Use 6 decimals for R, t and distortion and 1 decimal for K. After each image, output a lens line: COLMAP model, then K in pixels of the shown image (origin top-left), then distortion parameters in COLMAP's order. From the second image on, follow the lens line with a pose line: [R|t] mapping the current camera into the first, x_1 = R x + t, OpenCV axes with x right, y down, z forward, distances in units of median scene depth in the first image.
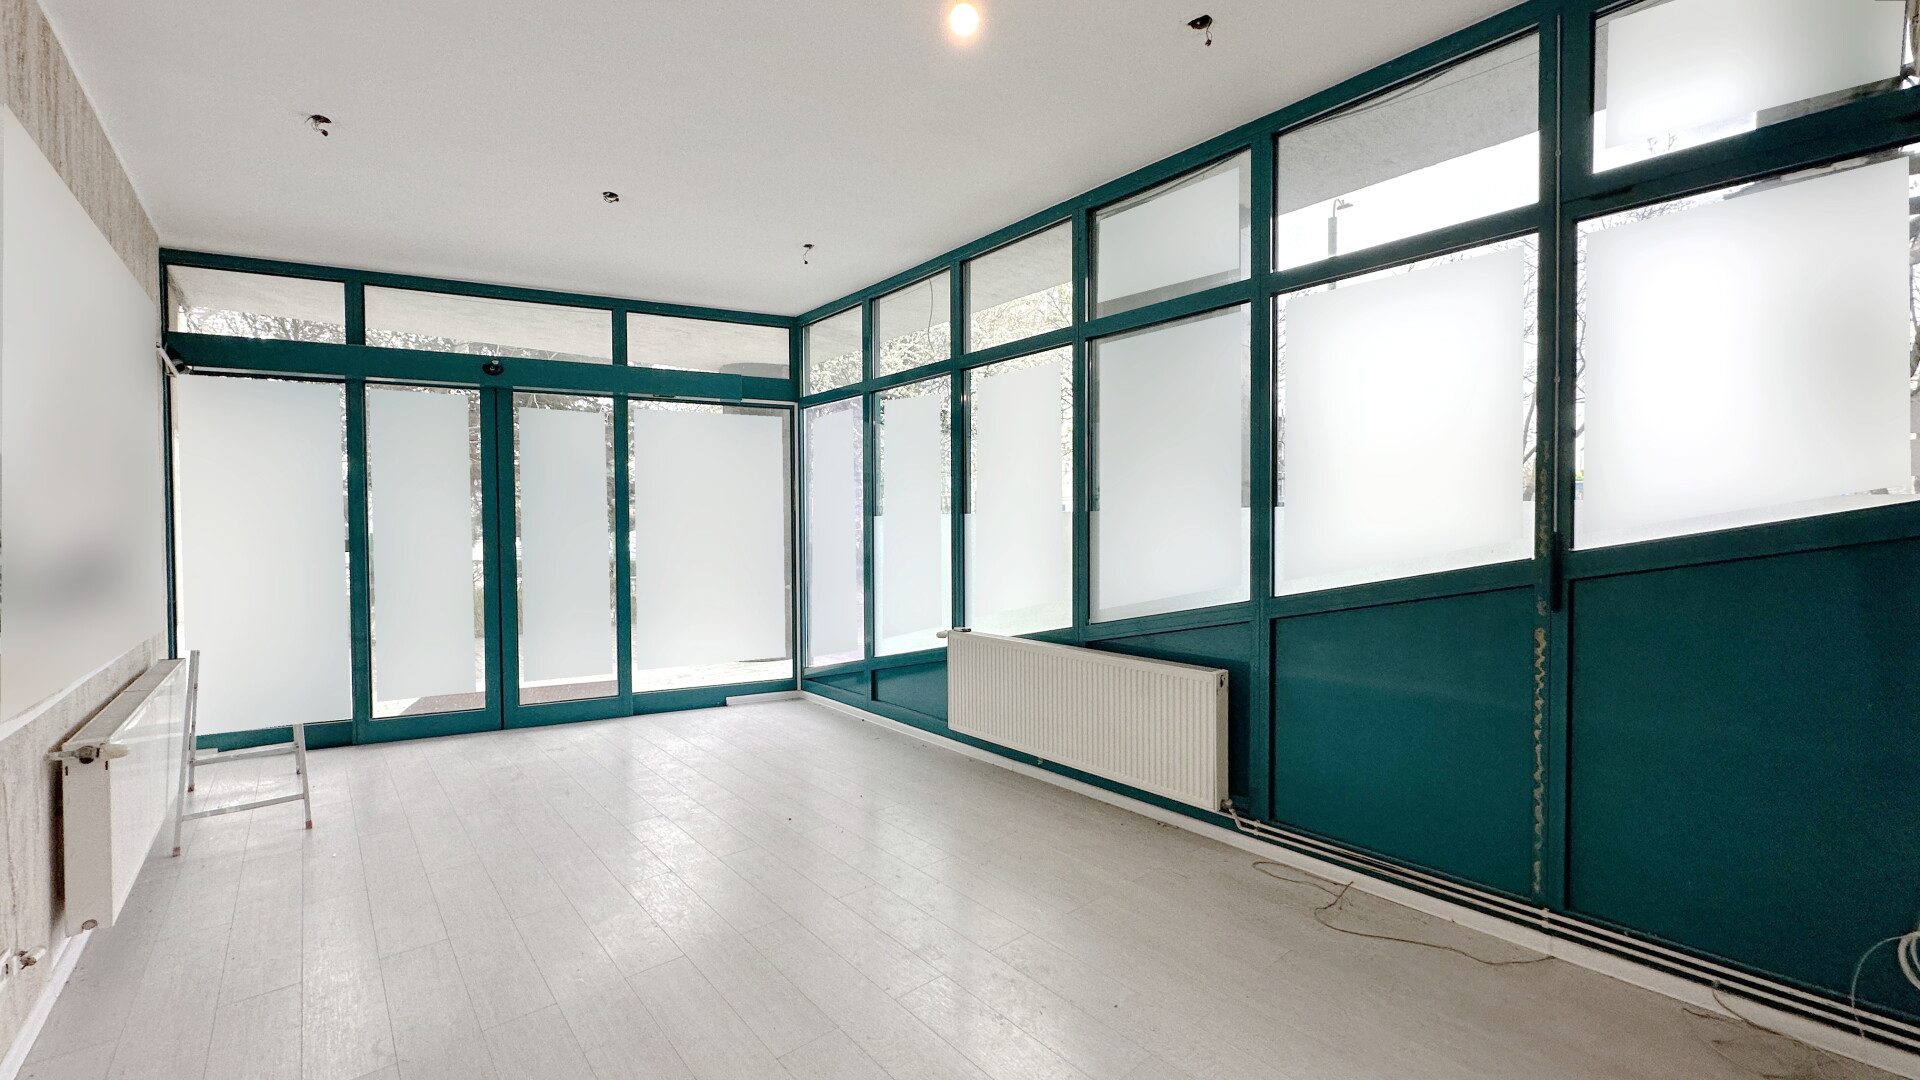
lens RADIAL K [[742.4, 0, 904.5], [0, 742.4, 540.6], [0, 0, 1]] dist [0.002409, 0.000313]
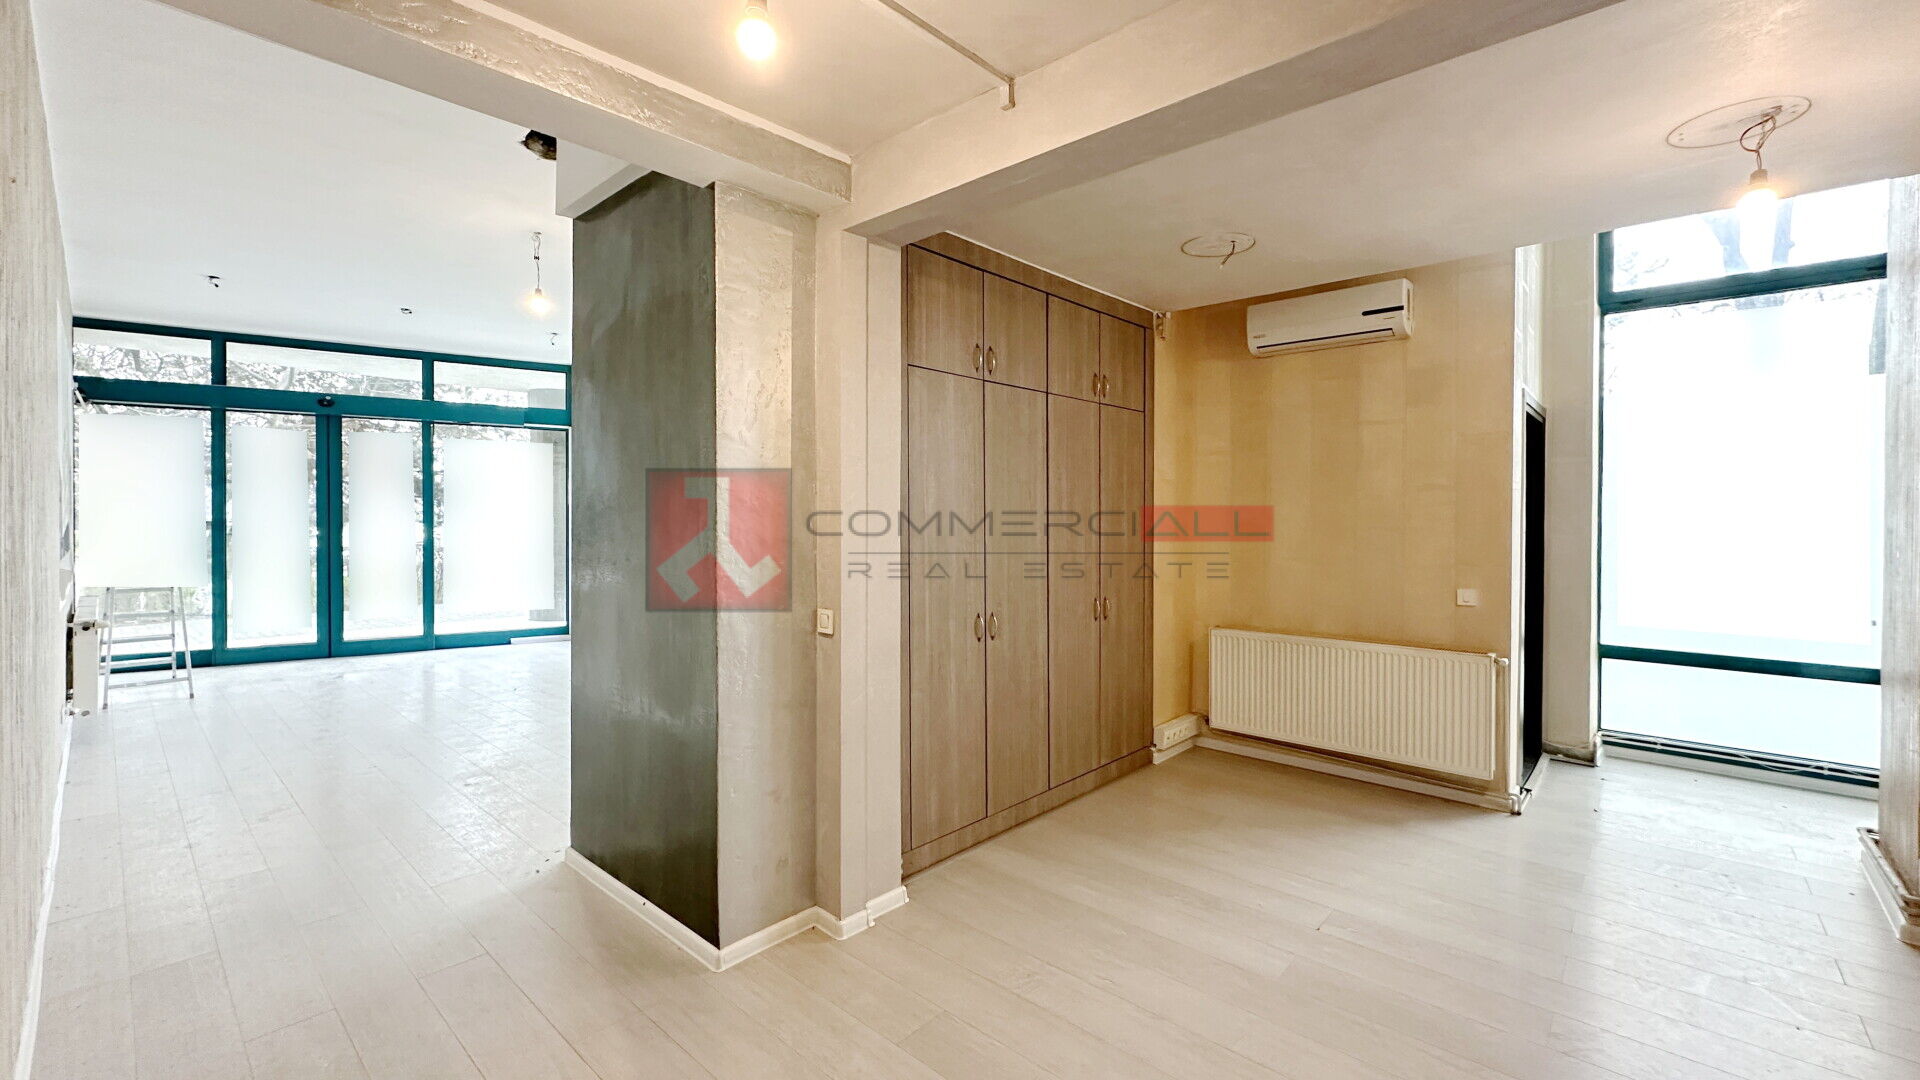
lens RADIAL K [[790.1, 0, 958.4], [0, 790.1, 534.4], [0, 0, 1]] dist [-0.004313, -0.001242]
pose [[0.987779, 0.012174, 0.155383, 0.406798], [-0.011626, 0.999923, -0.004434, 0.013844], [-0.155425, 0.002574, 0.987844, -0.670105]]
